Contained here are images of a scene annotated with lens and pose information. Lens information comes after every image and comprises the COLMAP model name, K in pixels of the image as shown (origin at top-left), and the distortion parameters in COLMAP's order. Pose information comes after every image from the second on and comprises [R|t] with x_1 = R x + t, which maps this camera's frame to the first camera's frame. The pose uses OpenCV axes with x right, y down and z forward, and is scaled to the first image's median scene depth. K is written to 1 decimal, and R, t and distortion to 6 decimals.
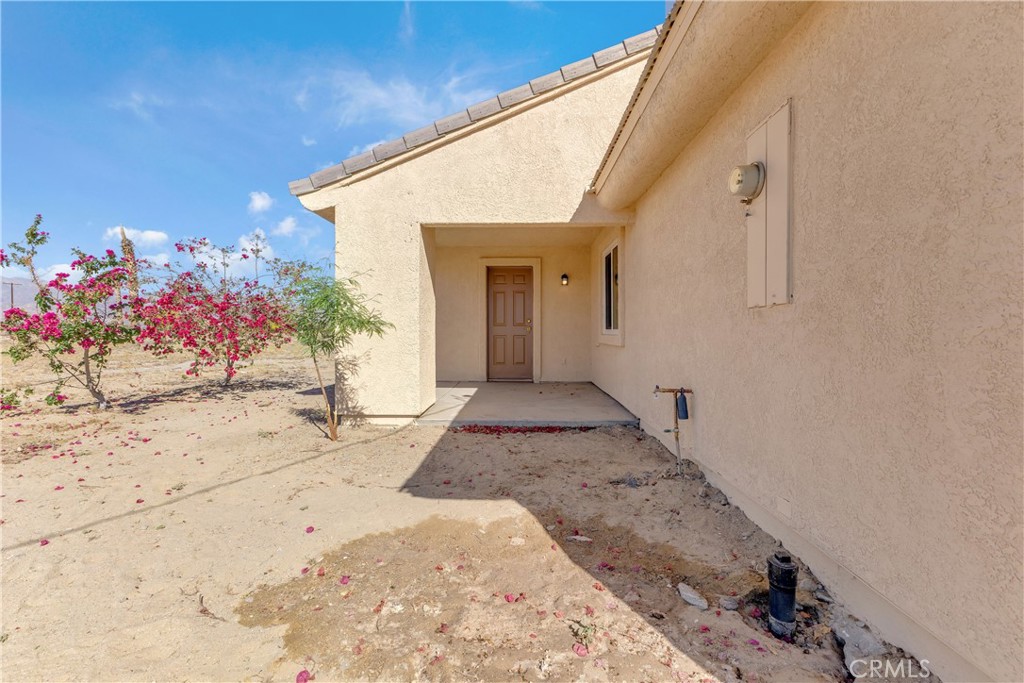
lens RADIAL K [[440.9, 0, 515.0], [0, 440.9, 337.3], [0, 0, 1]] dist [0.011620, 0.000087]
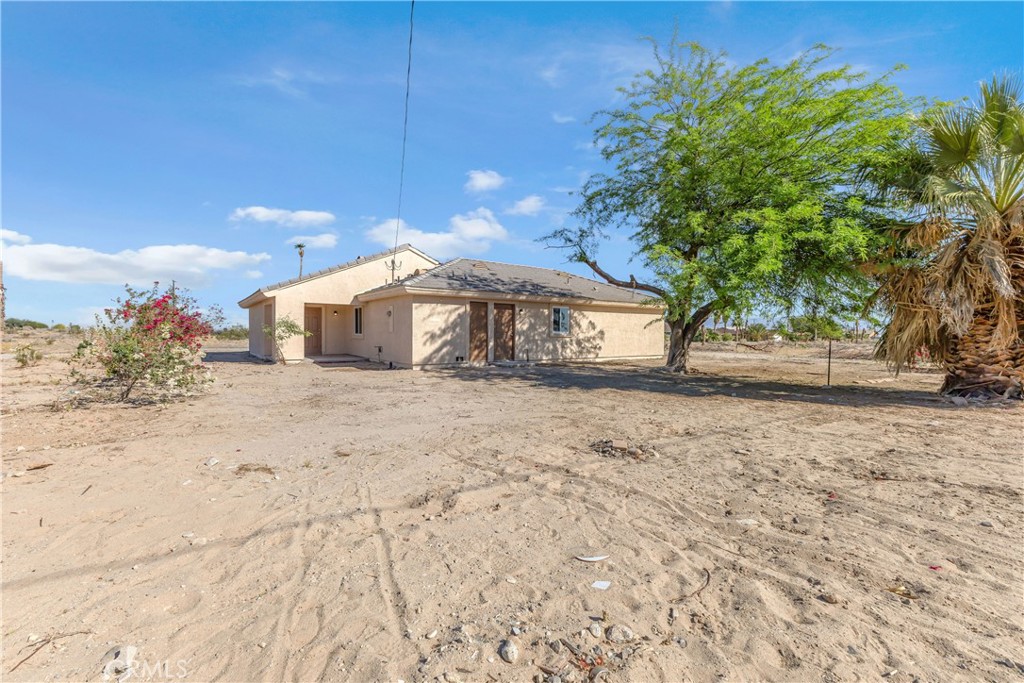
lens RADIAL K [[440.9, 0, 515.0], [0, 440.9, 337.3], [0, 0, 1]] dist [0.011620, 0.000087]
pose [[0.800664, 0.000369, 0.599113, -0.827906], [-0.000176, 1.000000, -0.000381, 0.007884], [-0.599113, 0.000199, 0.800664, -2.328261]]
